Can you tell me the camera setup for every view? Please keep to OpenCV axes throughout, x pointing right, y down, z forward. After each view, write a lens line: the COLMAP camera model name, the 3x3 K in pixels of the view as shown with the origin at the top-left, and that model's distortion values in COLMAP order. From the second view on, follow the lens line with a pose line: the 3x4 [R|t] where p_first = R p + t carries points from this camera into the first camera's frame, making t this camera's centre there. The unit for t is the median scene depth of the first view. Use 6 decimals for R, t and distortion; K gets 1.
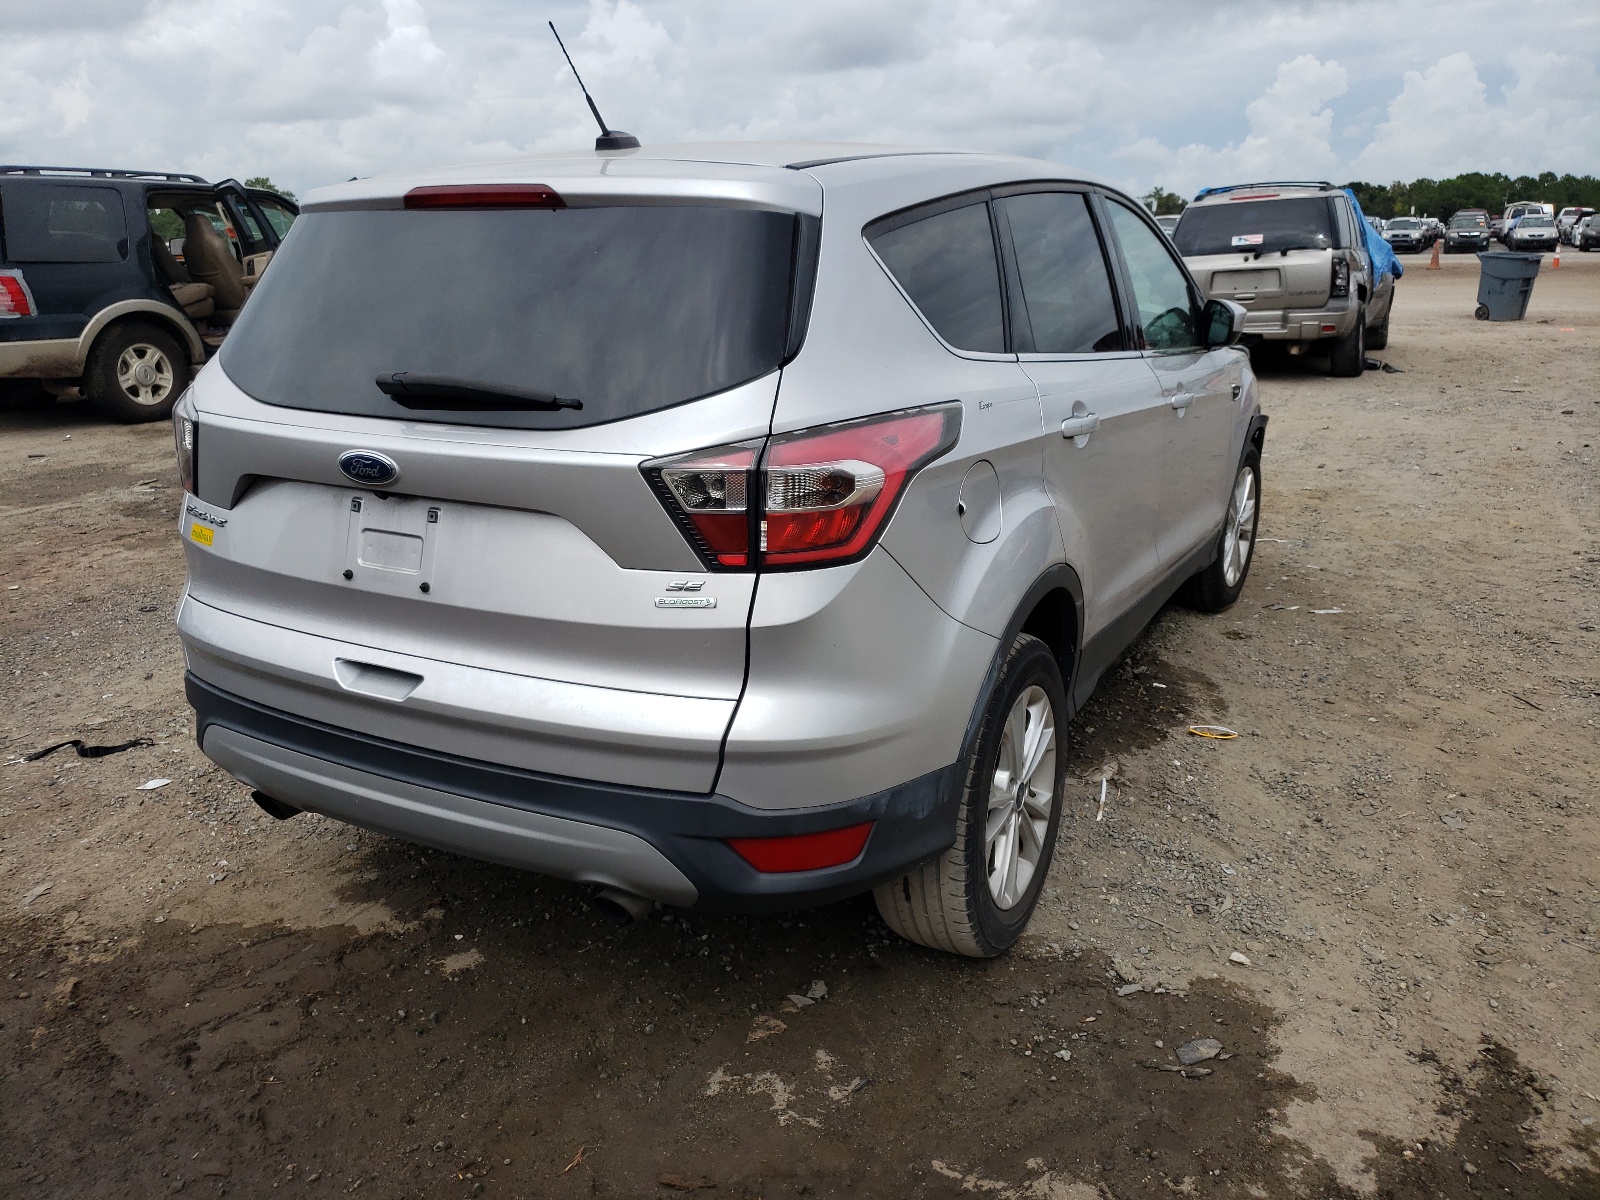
lens RADIAL K [[1239.9, 0, 801.8], [0, 1239.9, 610.2], [0, 0, 1]] dist [0.000622, 0.006887]
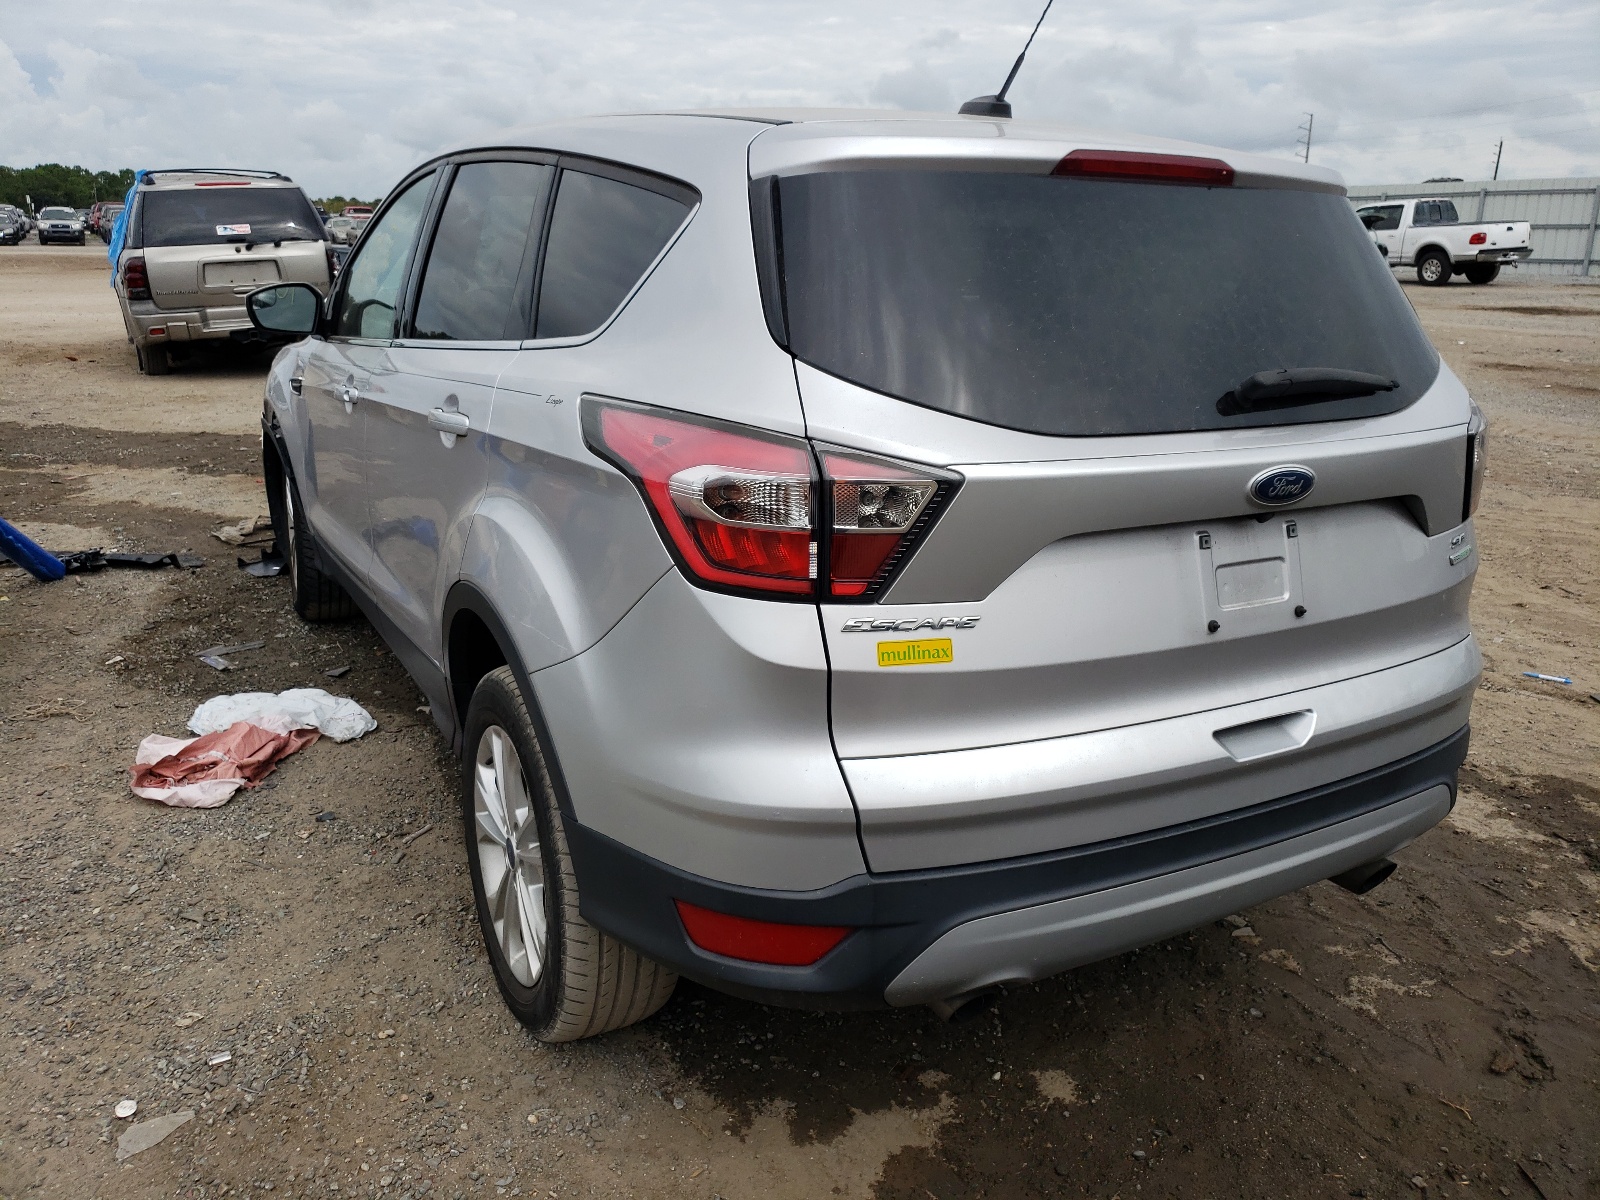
lens RADIAL K [[1239.9, 0, 799.3], [0, 1239.9, 589.7], [0, 0, 1]] dist [0.000622, 0.006887]
pose [[0.547741, -0.215000, 0.808551, -0.228325], [0.223336, 0.968923, 0.106348, -0.038995], [-0.806288, 0.122327, 0.578736, 0.145842]]
